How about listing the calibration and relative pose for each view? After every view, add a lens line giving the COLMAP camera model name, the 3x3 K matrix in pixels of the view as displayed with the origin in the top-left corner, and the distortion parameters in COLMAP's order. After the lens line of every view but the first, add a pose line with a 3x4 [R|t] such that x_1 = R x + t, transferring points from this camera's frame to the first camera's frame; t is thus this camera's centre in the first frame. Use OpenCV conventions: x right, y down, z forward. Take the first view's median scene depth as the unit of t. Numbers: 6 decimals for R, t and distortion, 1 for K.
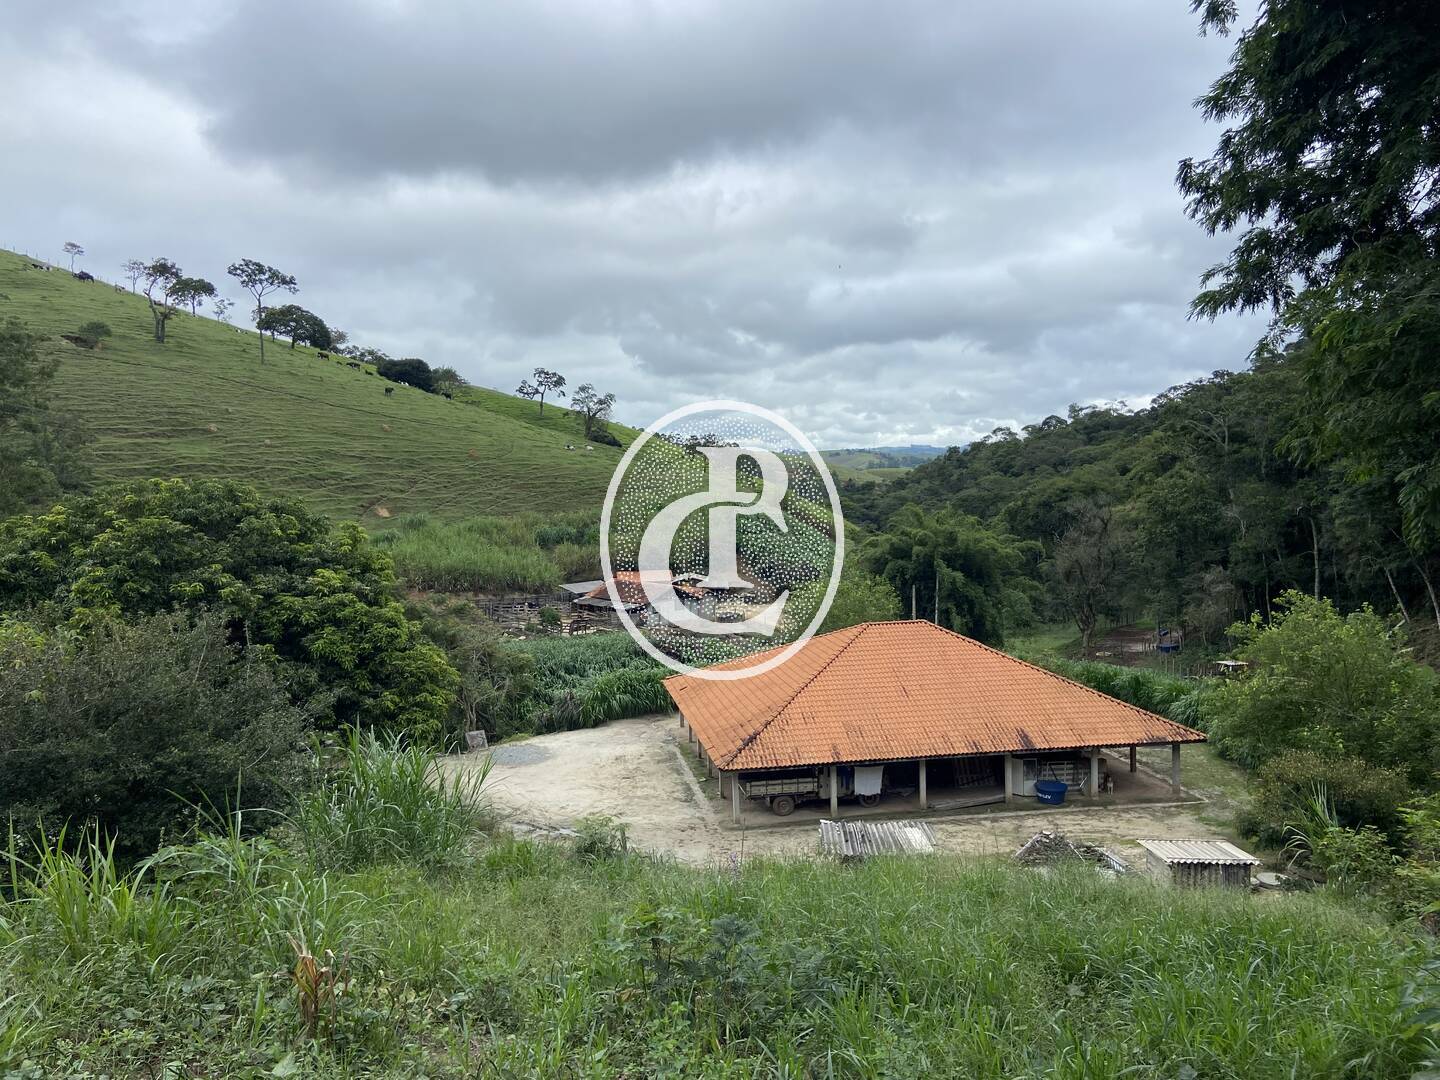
lens RADIAL K [[1082.1, 0, 709.3], [0, 1082.1, 534.3], [0, 0, 1]] dist [0.108129, -0.138536]
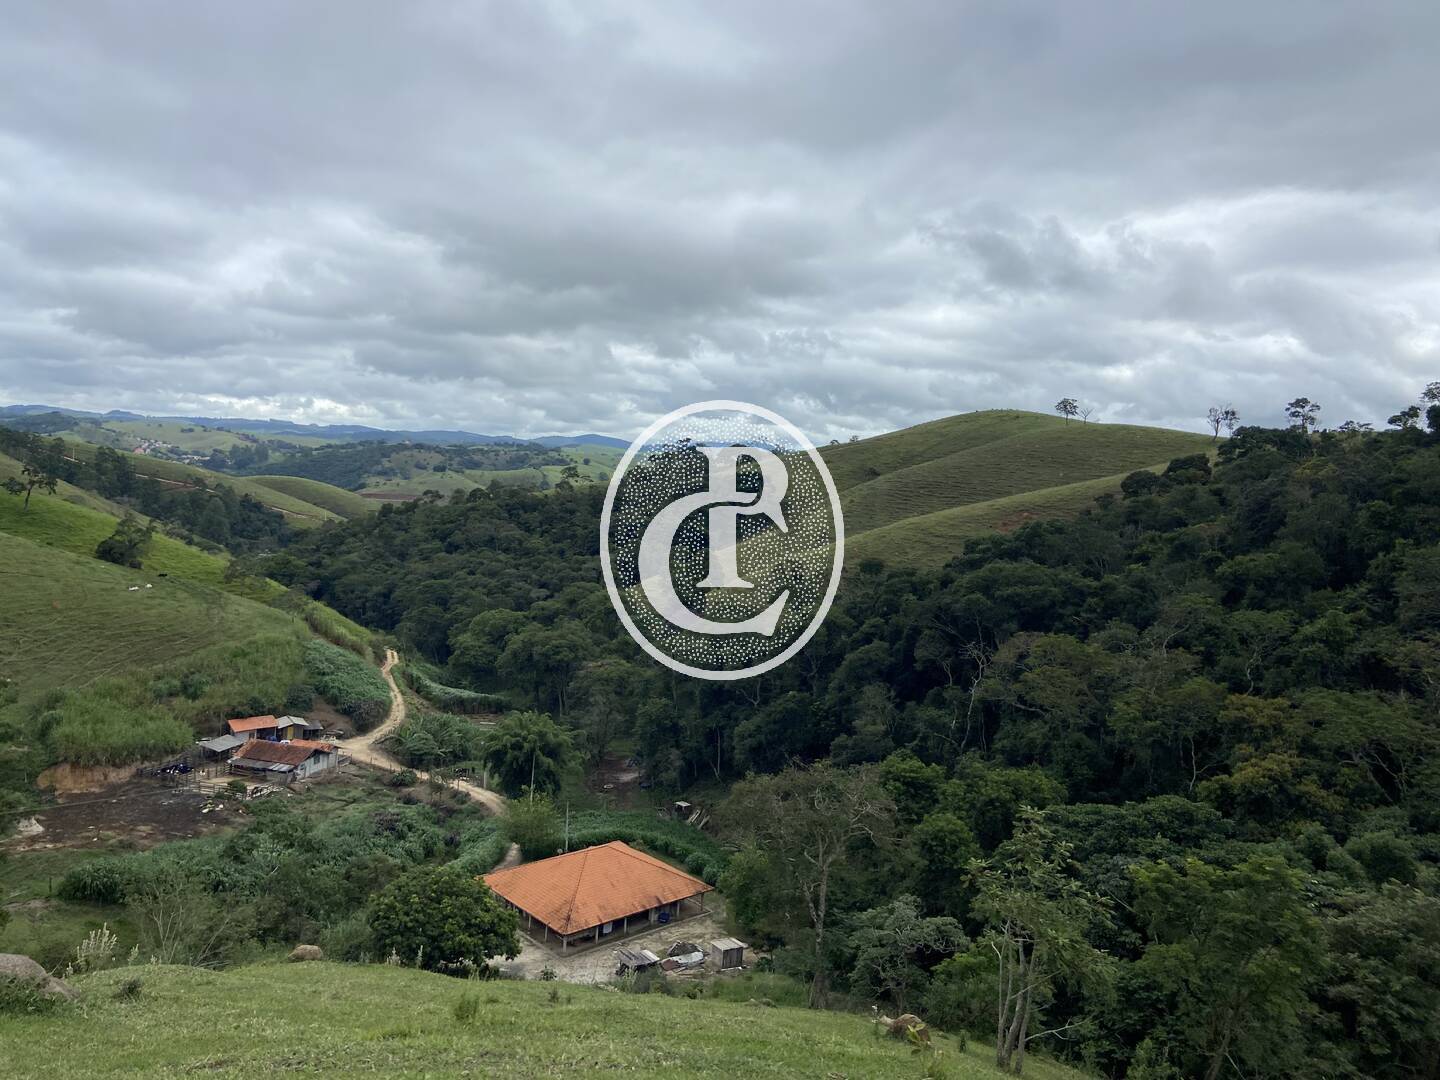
lens RADIAL K [[1082.1, 0, 719.6], [0, 1082.1, 517.0], [0, 0, 1]] dist [0.108129, -0.138536]
pose [[0.835082, 0.042054, 0.548515, -1.059277], [-0.043676, 0.998995, -0.010099, -0.705922], [-0.548389, -0.015524, 0.836080, -1.260236]]
